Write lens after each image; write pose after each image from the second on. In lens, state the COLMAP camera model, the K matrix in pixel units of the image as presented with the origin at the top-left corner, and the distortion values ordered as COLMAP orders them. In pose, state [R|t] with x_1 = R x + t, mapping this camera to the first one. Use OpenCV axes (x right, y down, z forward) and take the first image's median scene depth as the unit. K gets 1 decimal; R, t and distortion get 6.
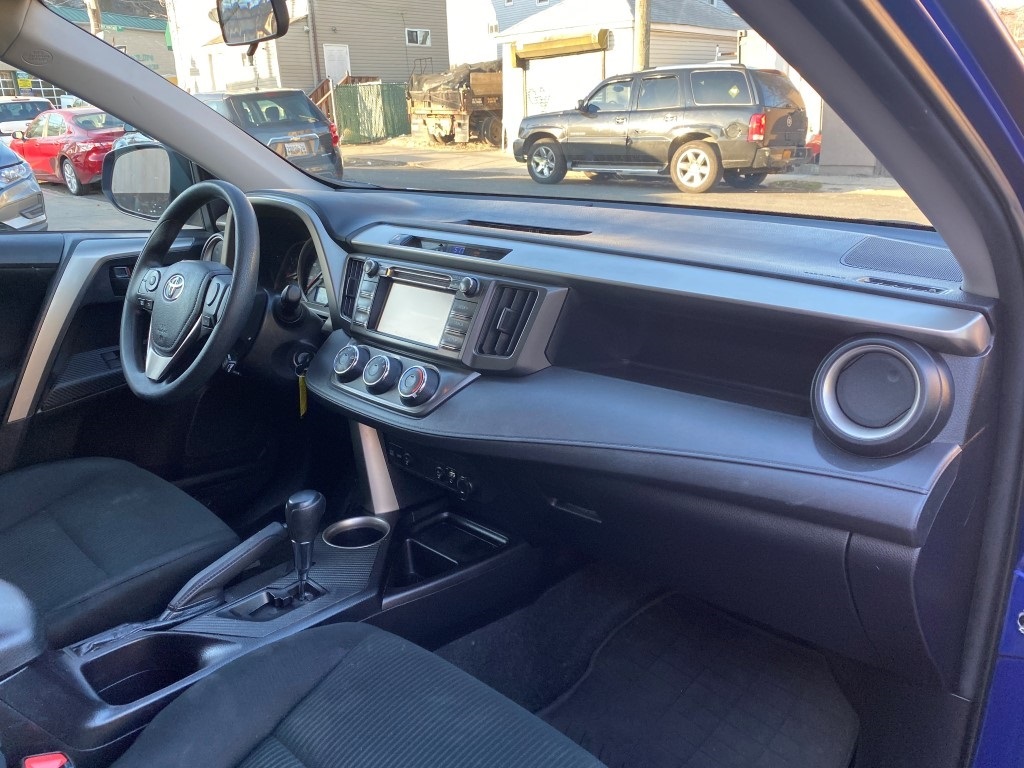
lens RADIAL K [[798.1, 0, 499.5], [0, 798.1, 365.4], [0, 0, 1]] dist [0.027086, 0.004968]
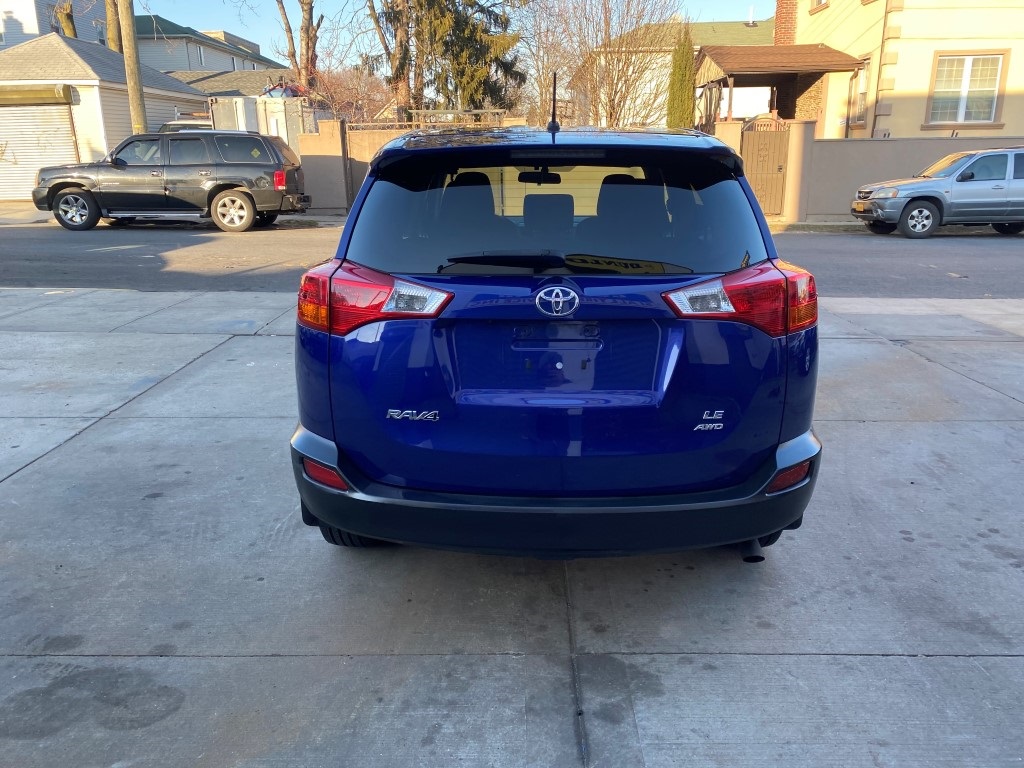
lens RADIAL K [[784.3, 0, 515.7], [0, 784.3, 380.8], [0, 0, 1]] dist [0.010251, -0.002801]
pose [[0.723510, -0.169030, 0.669299, -0.288329], [0.188465, 0.981092, 0.044043, 0.041176], [-0.664089, 0.094274, 0.741686, -0.175178]]
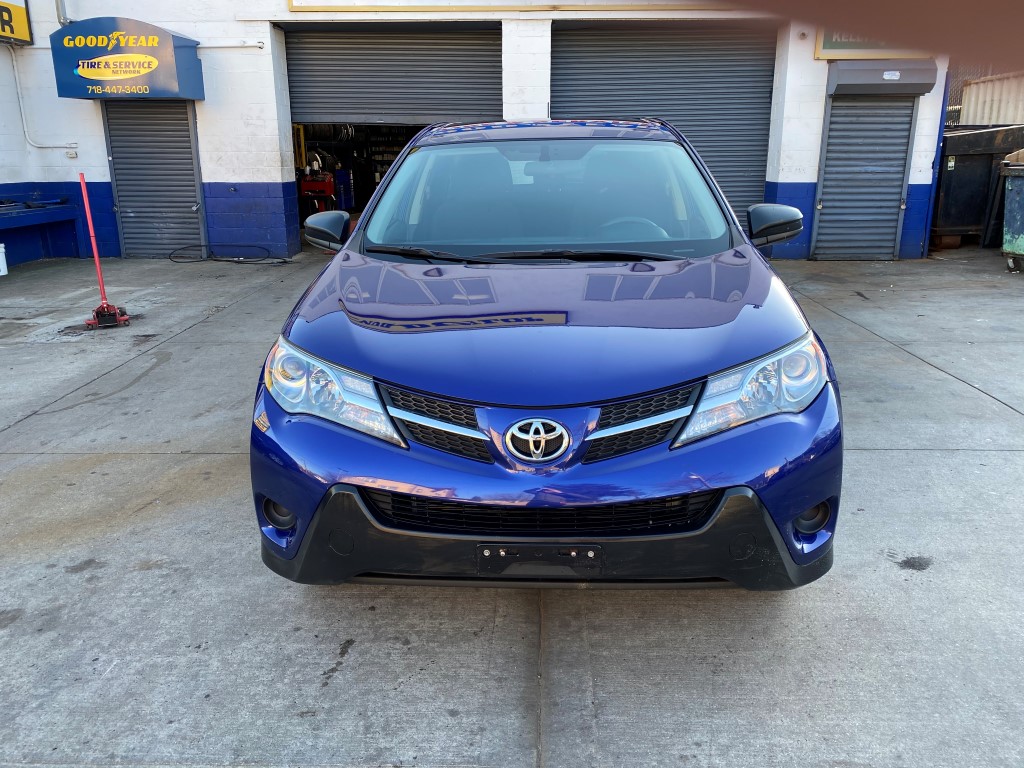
lens RADIAL K [[781.6, 0, 511.8], [0, 781.6, 388.2], [0, 0, 1]] dist [0.006130, 0.001463]
pose [[-0.743574, 0.231452, -0.627317, 0.172135], [-0.161795, 0.848021, 0.504662, -0.100901], [0.648783, 0.476750, -0.593119, 0.261429]]
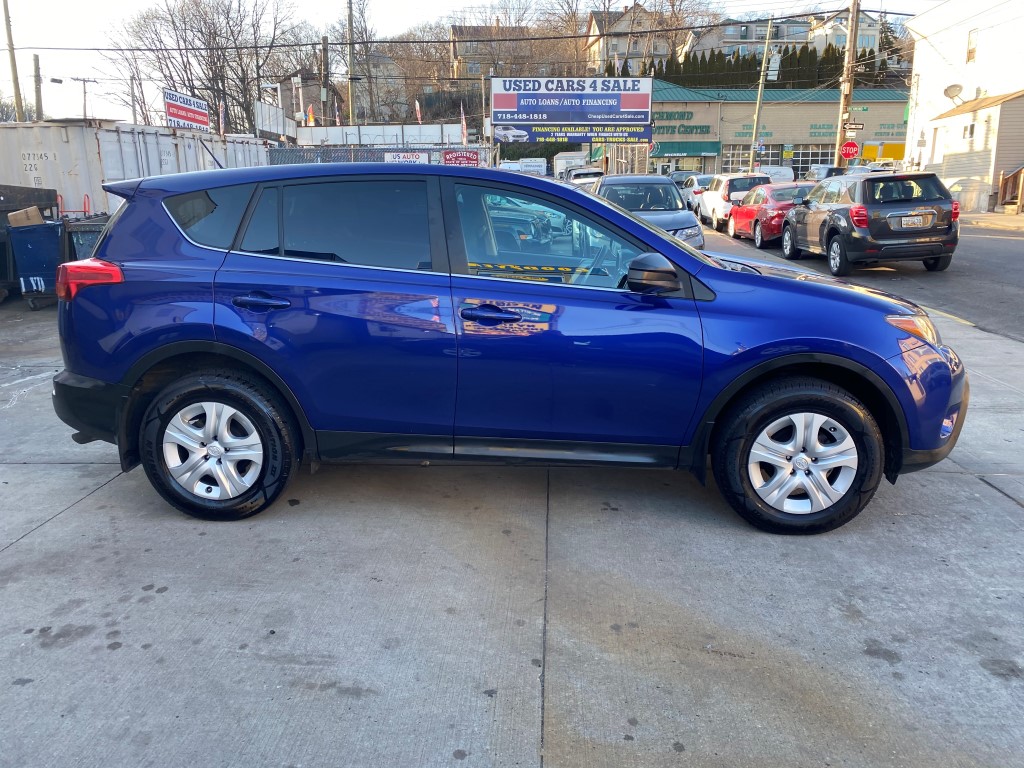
lens RADIAL K [[782.2, 0, 519.0], [0, 782.2, 382.0], [0, 0, 1]] dist [0.014515, -0.008342]
pose [[0.664684, 0.193861, -0.721535, 0.204516], [-0.226474, 0.972591, 0.052685, 0.026665], [0.711972, 0.128391, 0.690370, -0.159548]]
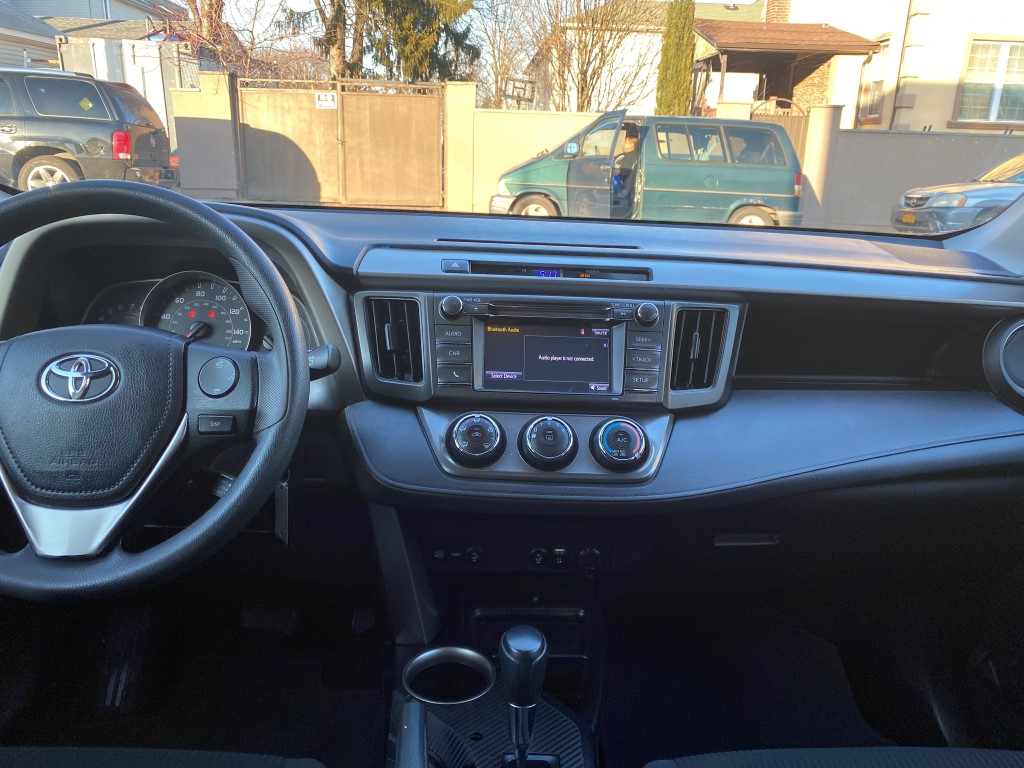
lens RADIAL K [[786.4, 0, 514.9], [0, 786.4, 386.2], [0, 0, 1]] dist [0.015053, -0.008603]
pose [[0.682302, -0.158084, 0.713774, -0.059261], [0.157825, 0.985169, 0.067325, -0.008341], [-0.713831, 0.066716, 0.697133, 0.043684]]
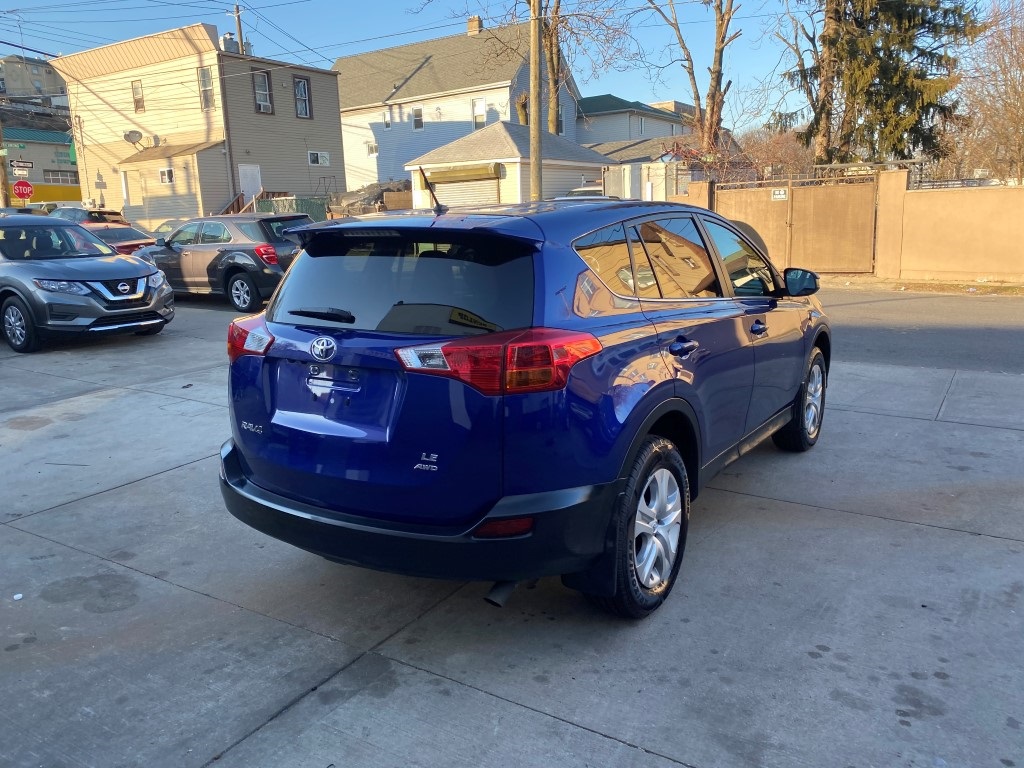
lens RADIAL K [[782.2, 0, 519.0], [0, 782.2, 382.0], [0, 0, 1]] dist [0.014515, -0.008342]
pose [[0.977204, -0.043295, 0.207841, -0.159008], [0.063119, 0.993965, -0.089715, 0.064539], [-0.202702, 0.100789, 0.974040, -0.273743]]
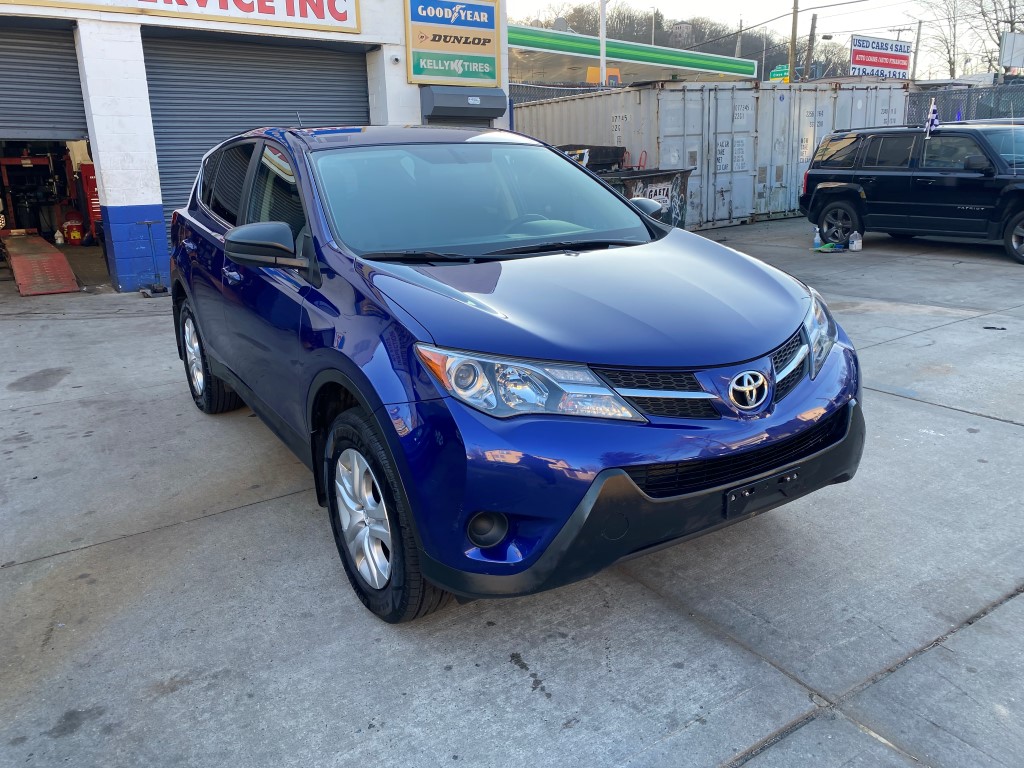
lens RADIAL K [[784.3, 0, 515.7], [0, 784.3, 380.8], [0, 0, 1]] dist [0.010251, -0.002801]
pose [[-0.212294, 0.295498, -0.931457, 0.250074], [-0.255154, 0.903357, 0.344737, -0.066160], [0.943307, 0.310850, -0.116380, 0.150662]]
